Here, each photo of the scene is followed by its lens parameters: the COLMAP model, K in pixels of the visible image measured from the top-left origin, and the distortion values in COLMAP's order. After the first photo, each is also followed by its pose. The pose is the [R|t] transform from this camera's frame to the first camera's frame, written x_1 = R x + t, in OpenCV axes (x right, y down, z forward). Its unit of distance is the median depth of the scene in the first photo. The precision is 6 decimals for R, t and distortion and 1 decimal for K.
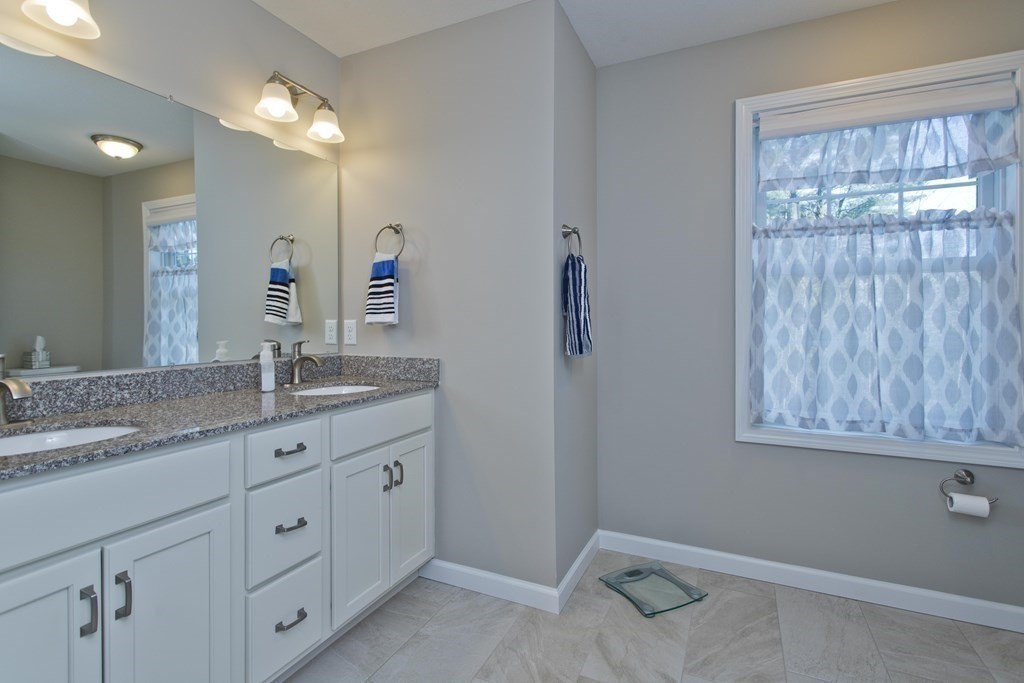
lens RADIAL K [[496.7, 0, 511.3], [0, 496.7, 329.9], [0, 0, 1]] dist [-0.003000, 0.000231]
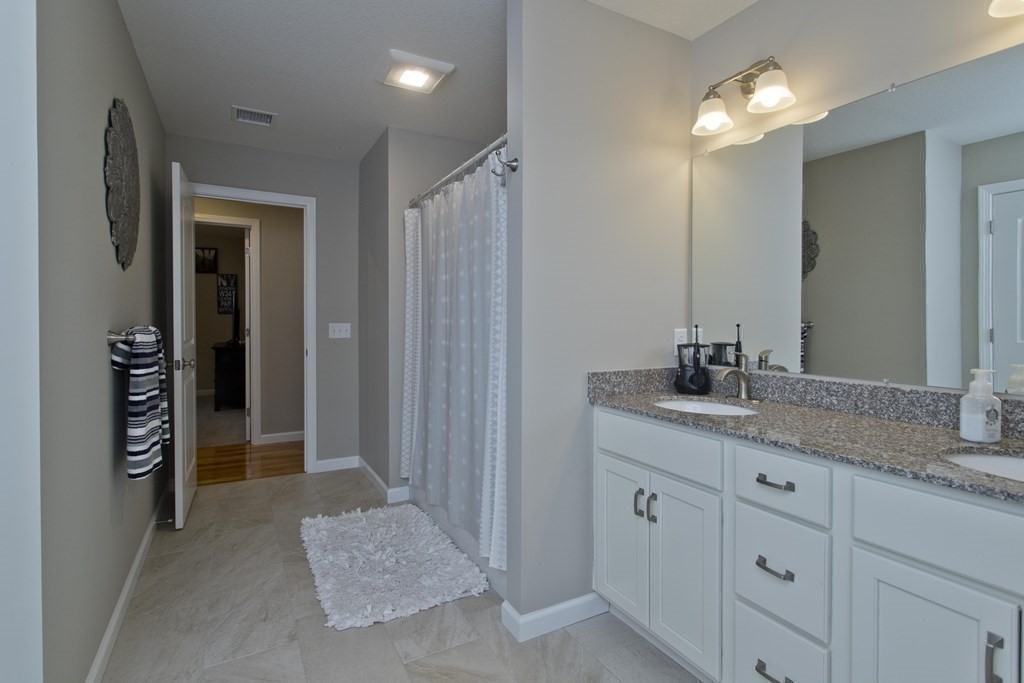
lens RADIAL K [[496.7, 0, 511.3], [0, 496.7, 329.9], [0, 0, 1]] dist [-0.003000, 0.000231]
pose [[-0.581708, 0.012503, -0.813301, 0.494993], [-0.020653, 0.999332, 0.030135, -0.039338], [0.813135, 0.034327, -0.581062, 1.056248]]
